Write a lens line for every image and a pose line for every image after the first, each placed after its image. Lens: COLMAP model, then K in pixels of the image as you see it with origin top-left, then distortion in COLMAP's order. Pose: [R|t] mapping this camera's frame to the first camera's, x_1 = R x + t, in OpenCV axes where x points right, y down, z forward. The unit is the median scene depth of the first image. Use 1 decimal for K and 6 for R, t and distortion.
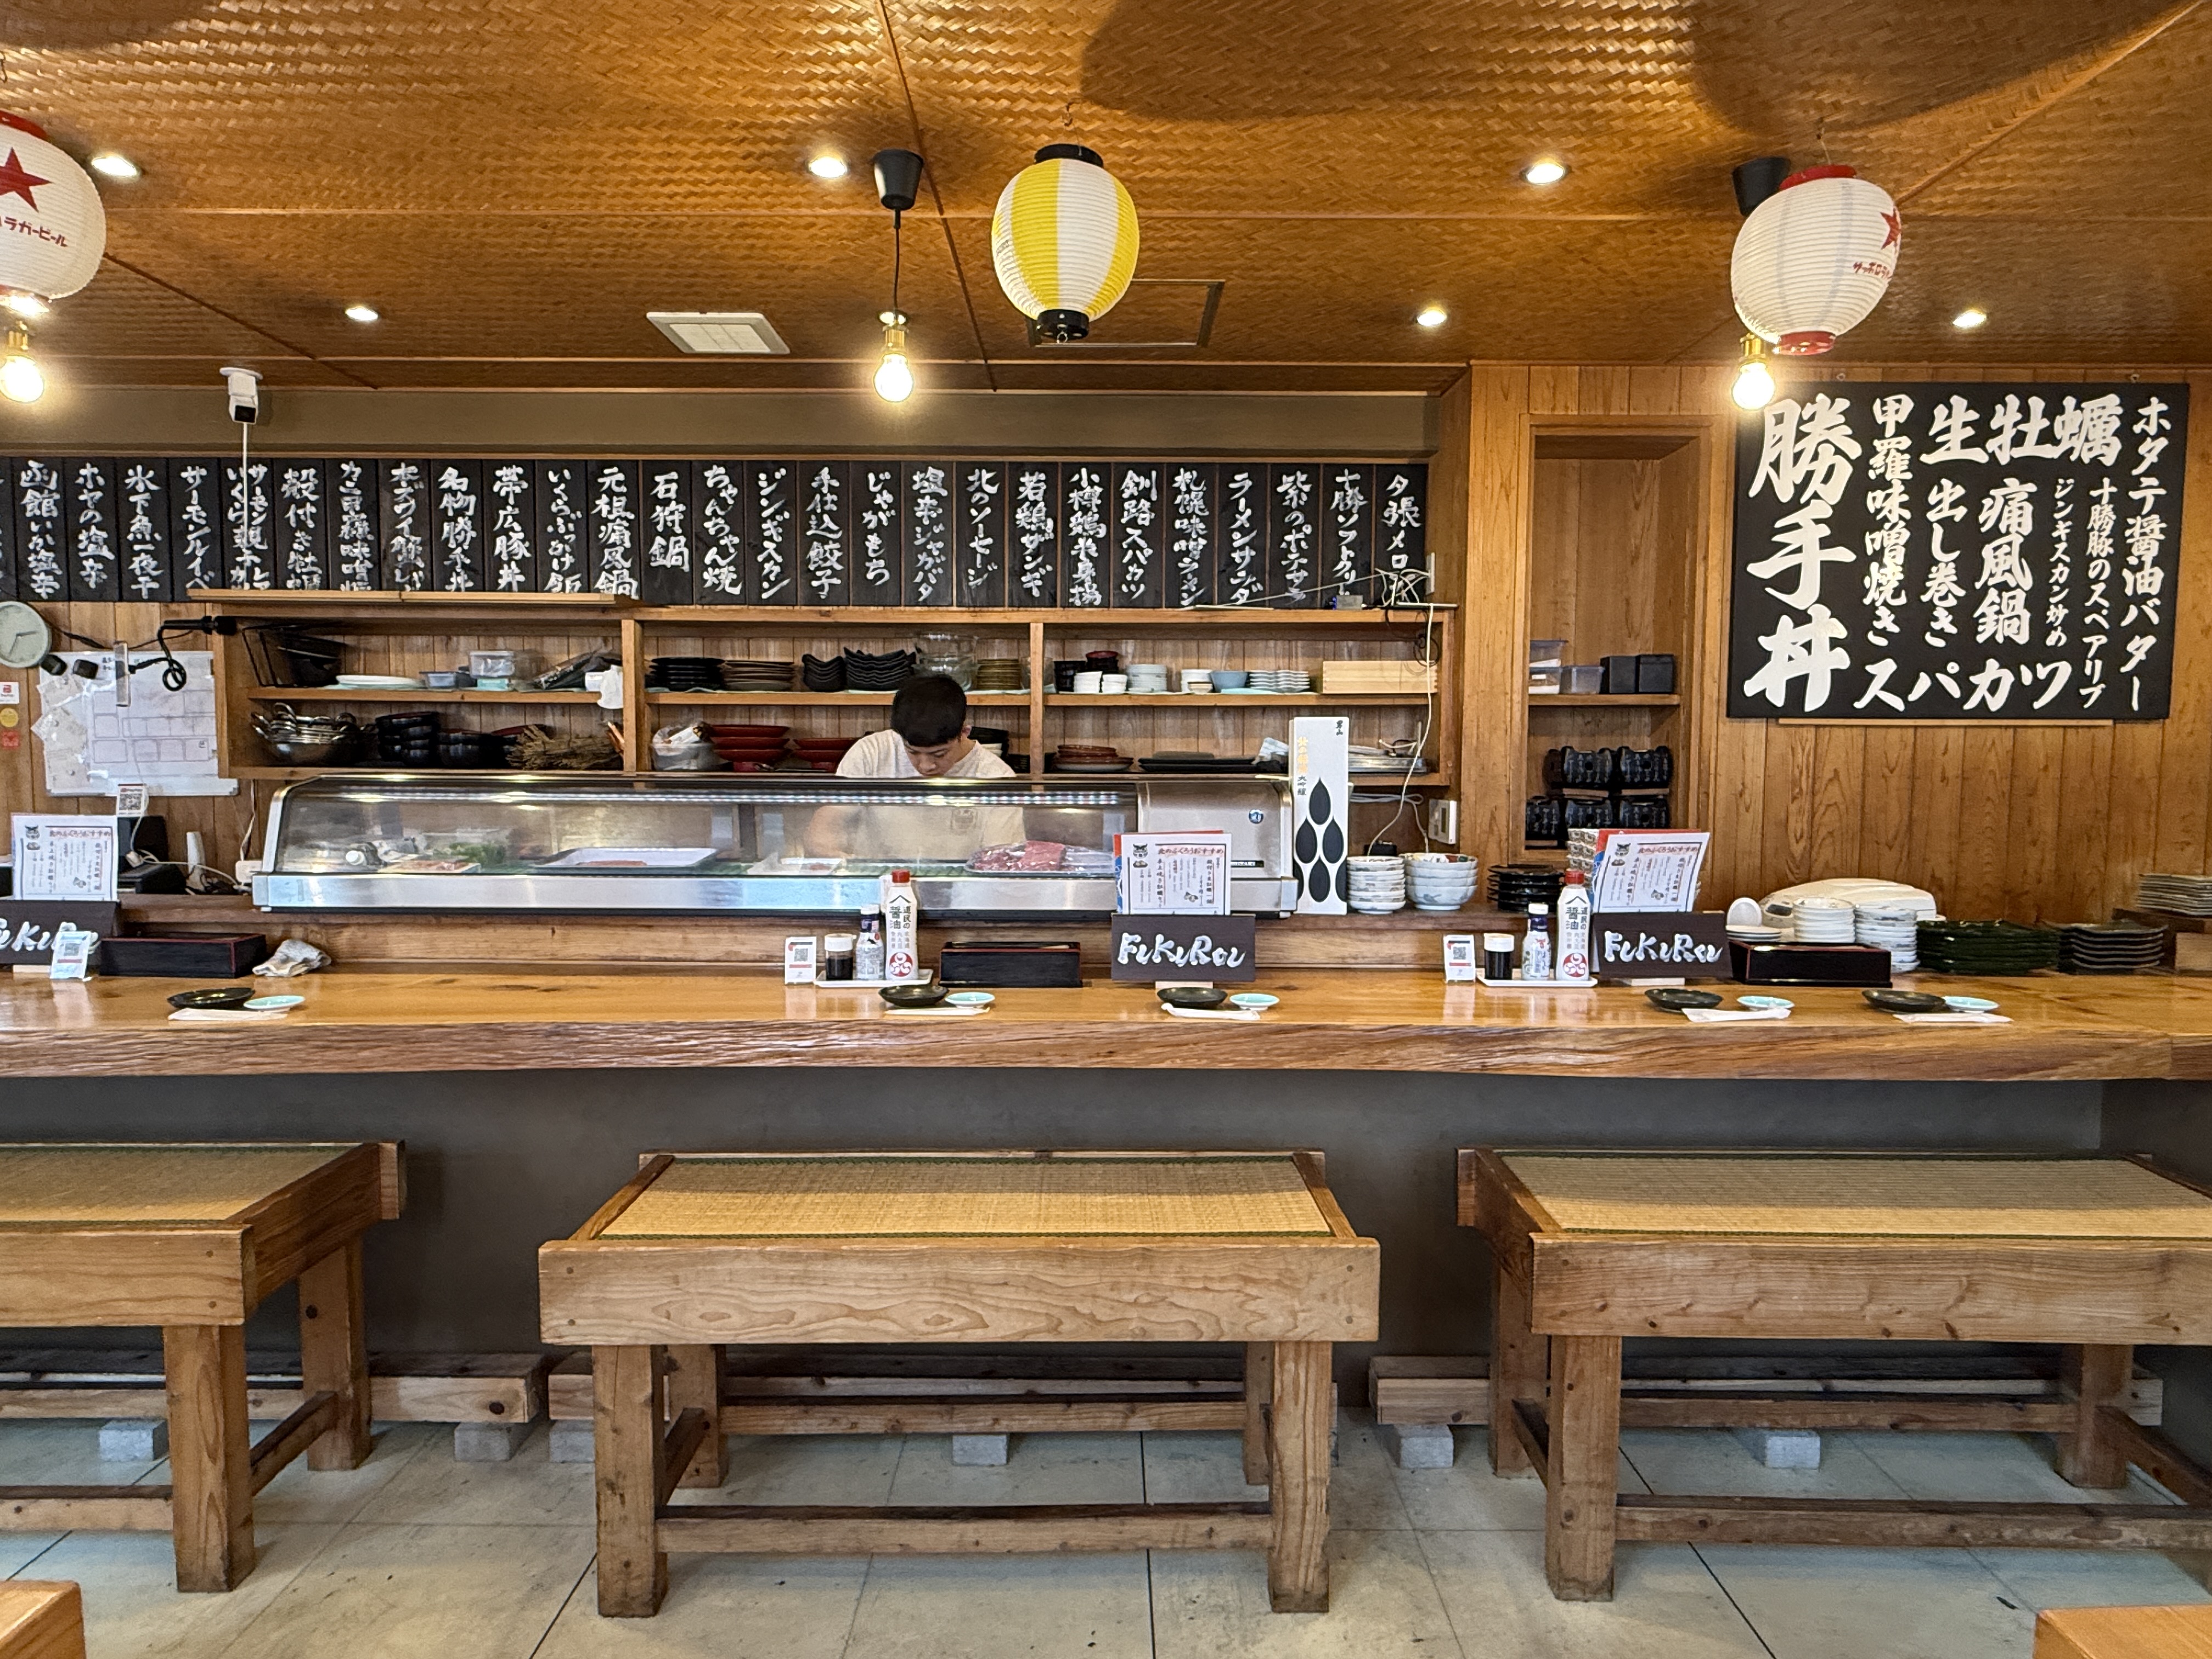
lens RADIAL K [[1205.3, 0, 1097.7], [0, 1205.3, 822.6], [0, 0, 1]] dist [-0.005159, 0.001402]
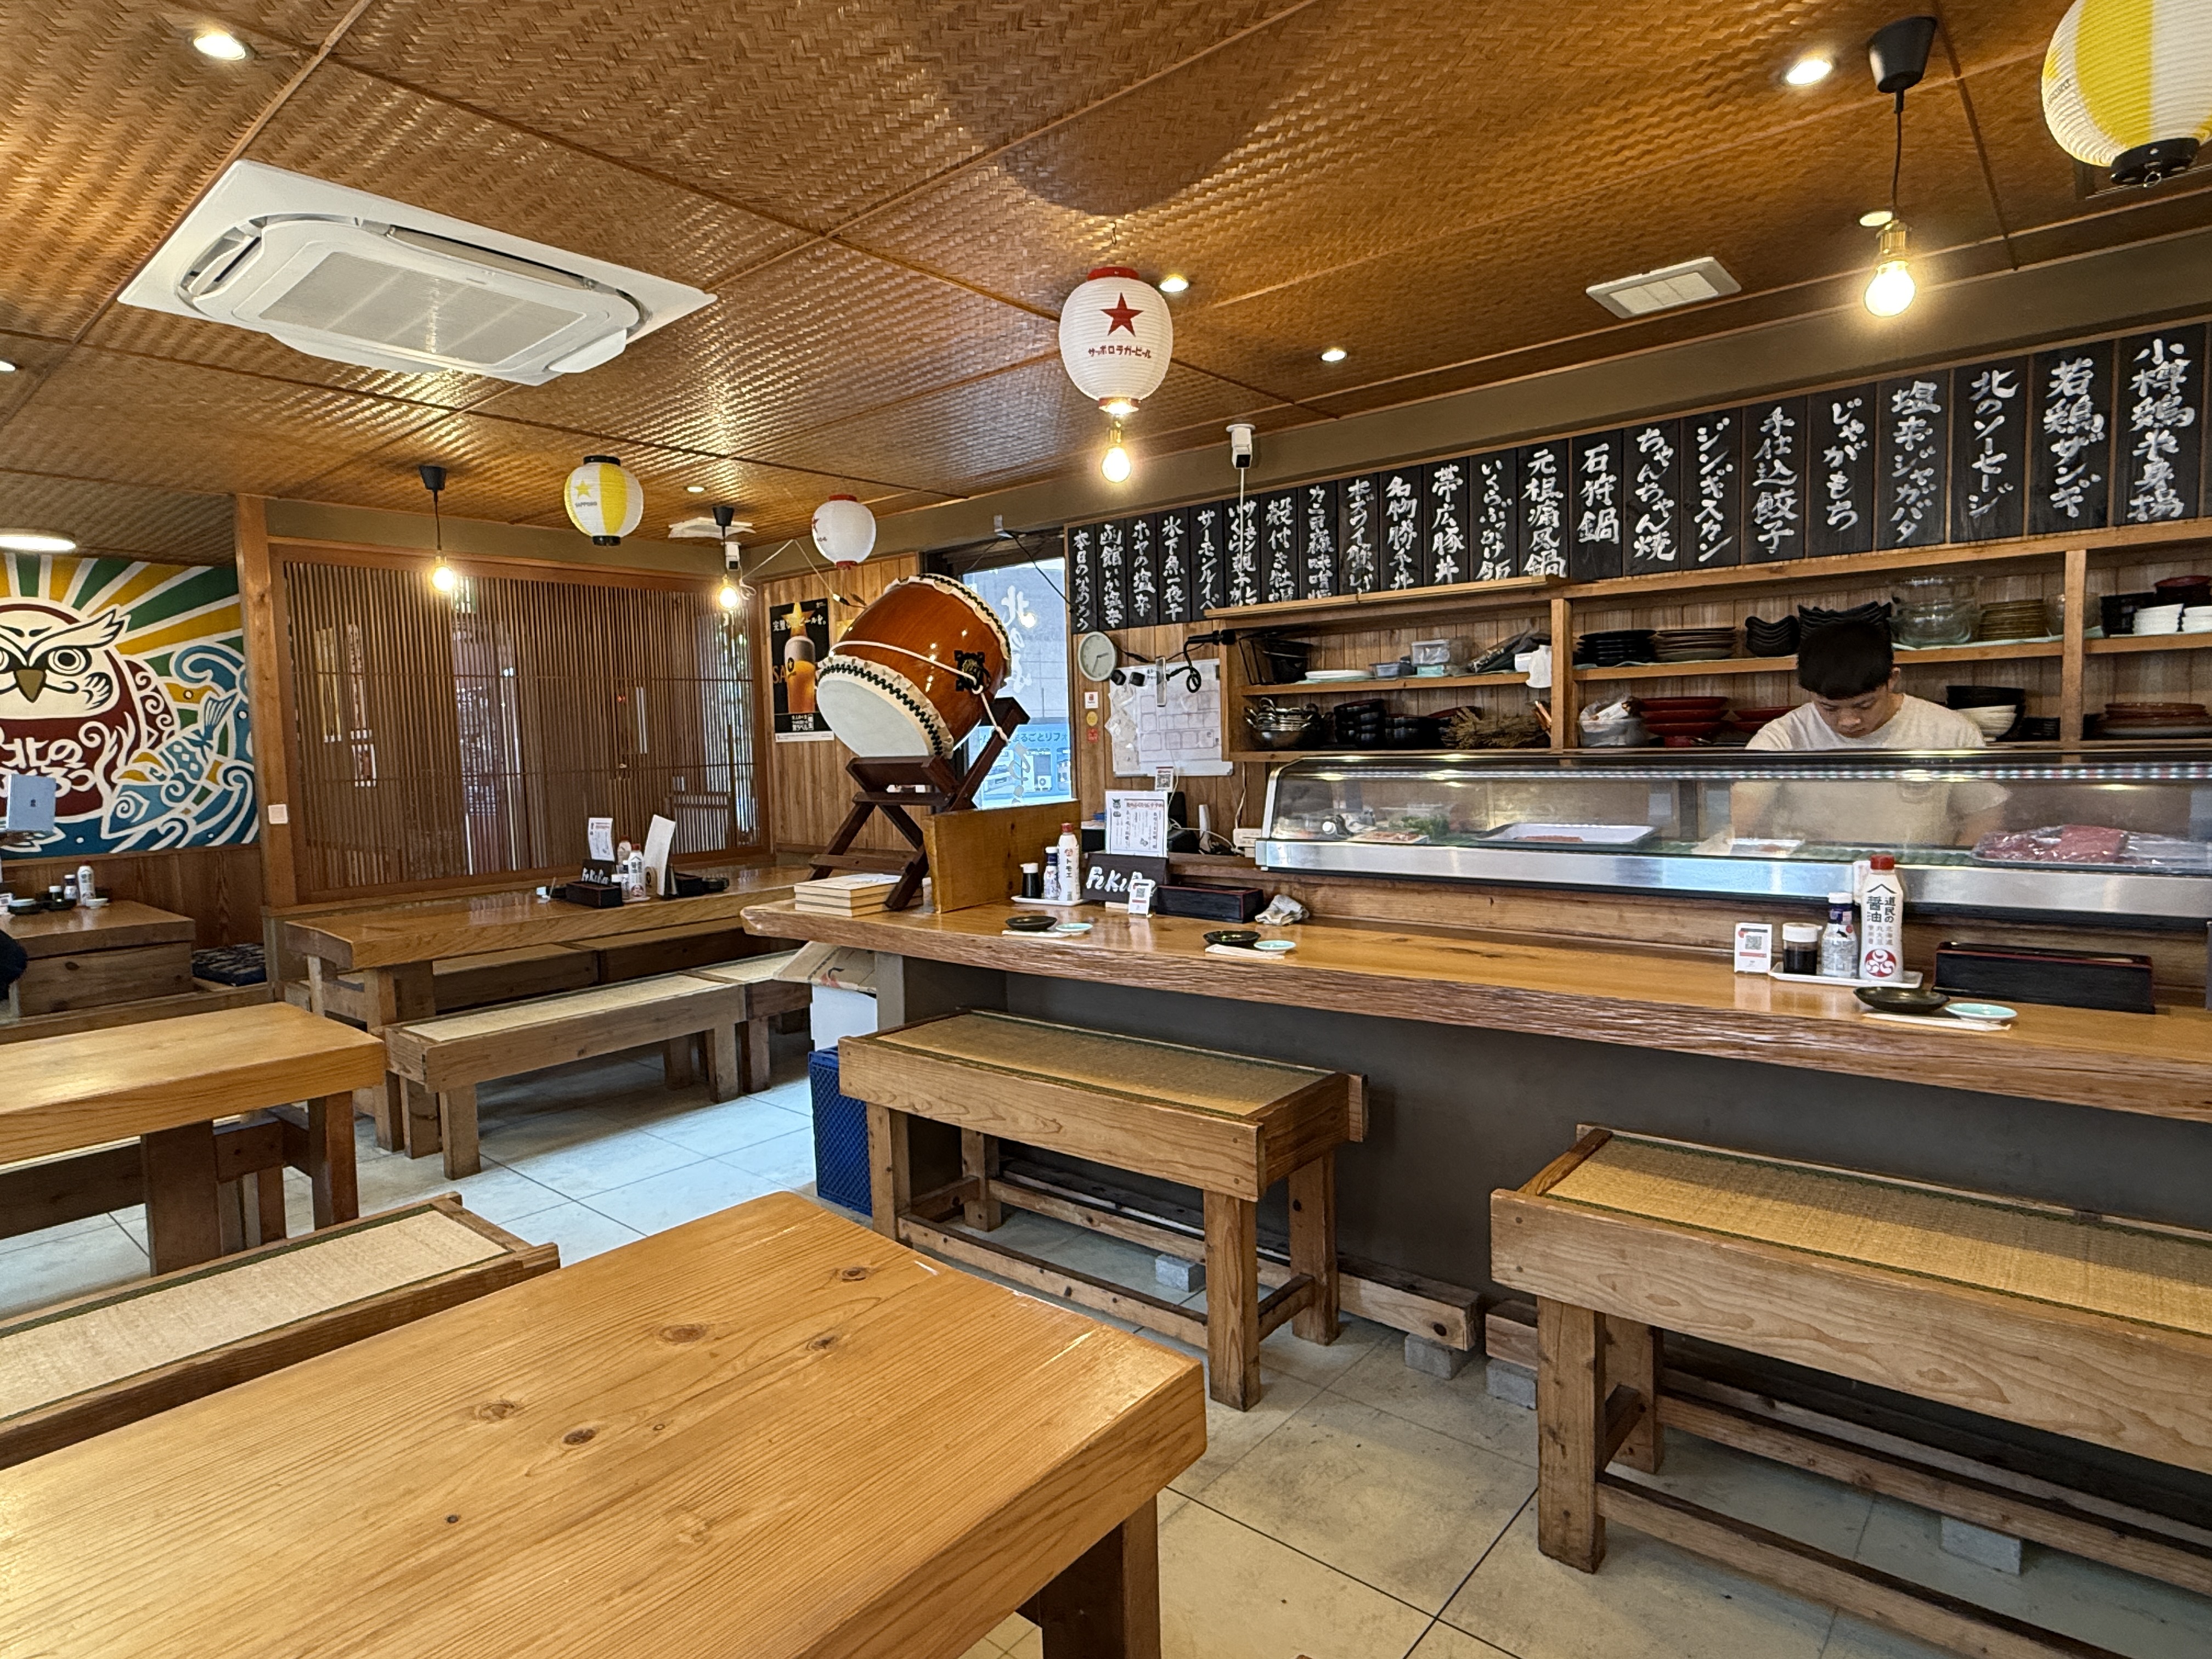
lens RADIAL K [[1205.3, 0, 1098.1], [0, 1205.3, 827.1], [0, 0, 1]] dist [-0.005159, 0.001402]
pose [[0.757050, 0.020943, -0.653022, -0.023554], [-0.006122, 0.999670, 0.024963, 0.000655], [0.653329, -0.014901, 0.756928, -0.030099]]
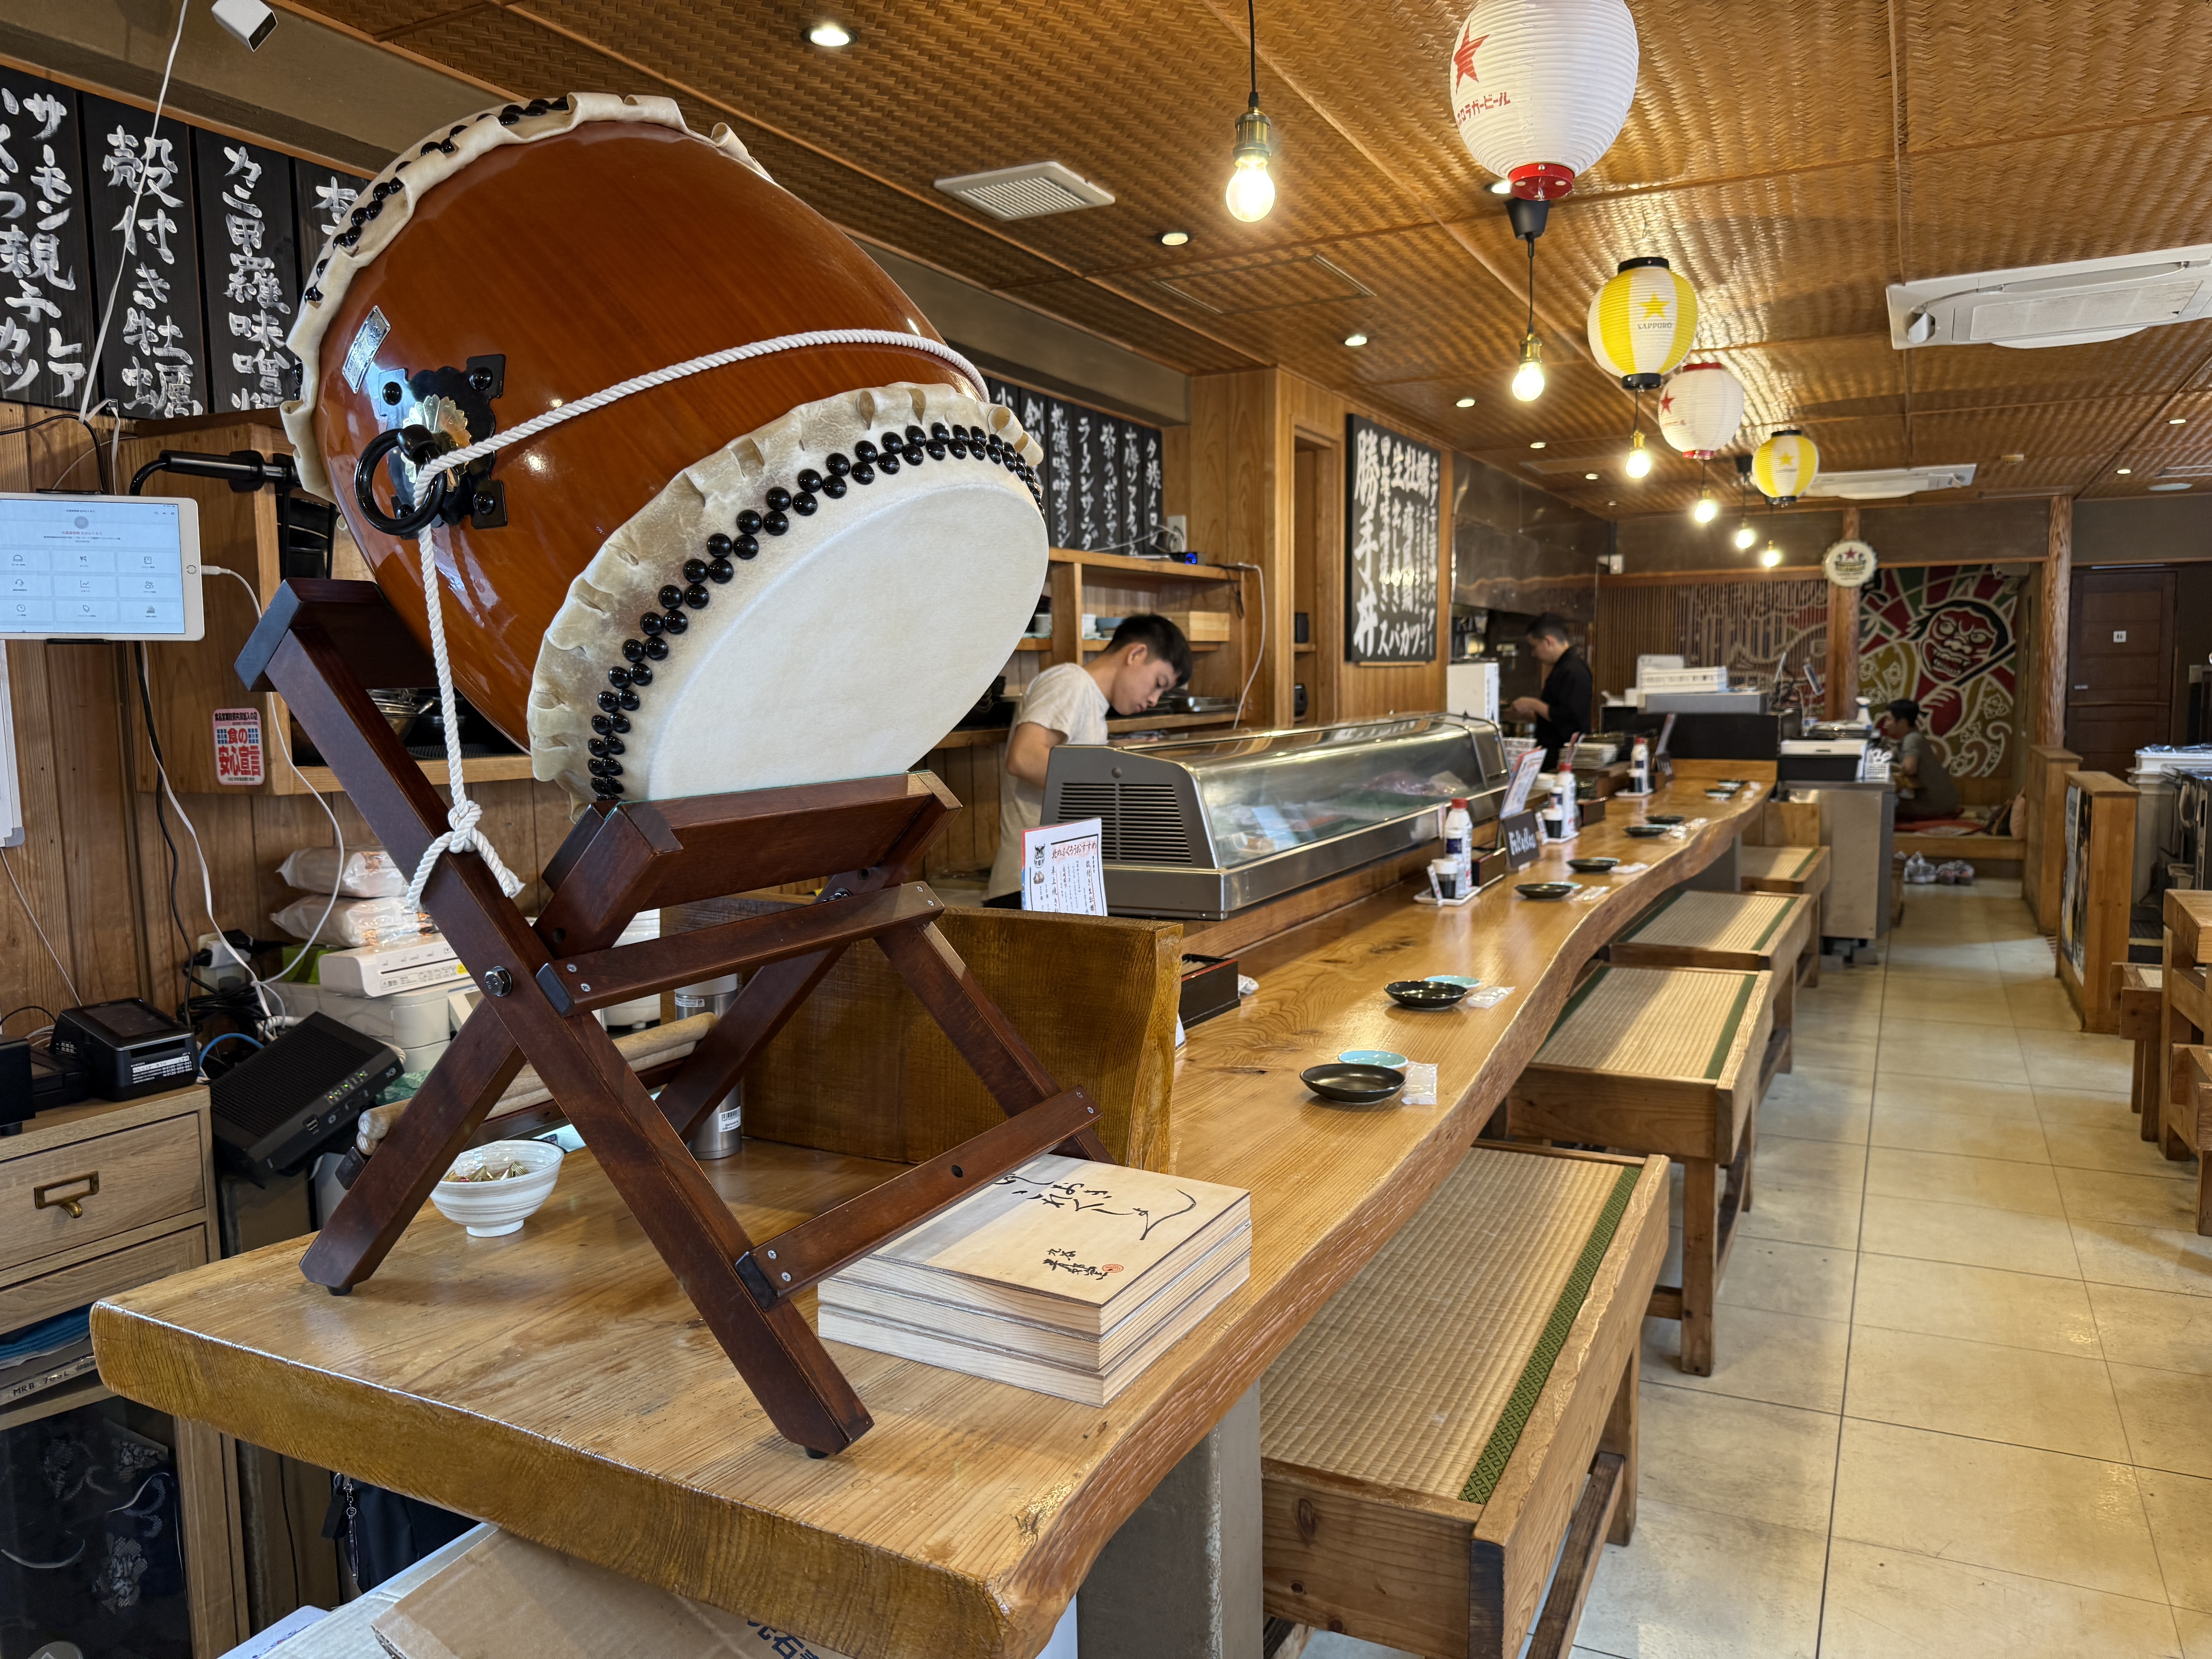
lens RADIAL K [[1548.4, 0, 1110.4], [0, 1548.4, 848.7], [0, 0, 1]] dist [-0.006333, -0.015793]
pose [[0.449504, -0.109155, 0.886584, -1.530850], [0.076825, 0.993553, 0.083374, -0.056957], [-0.889969, 0.030634, 0.454991, 0.589186]]
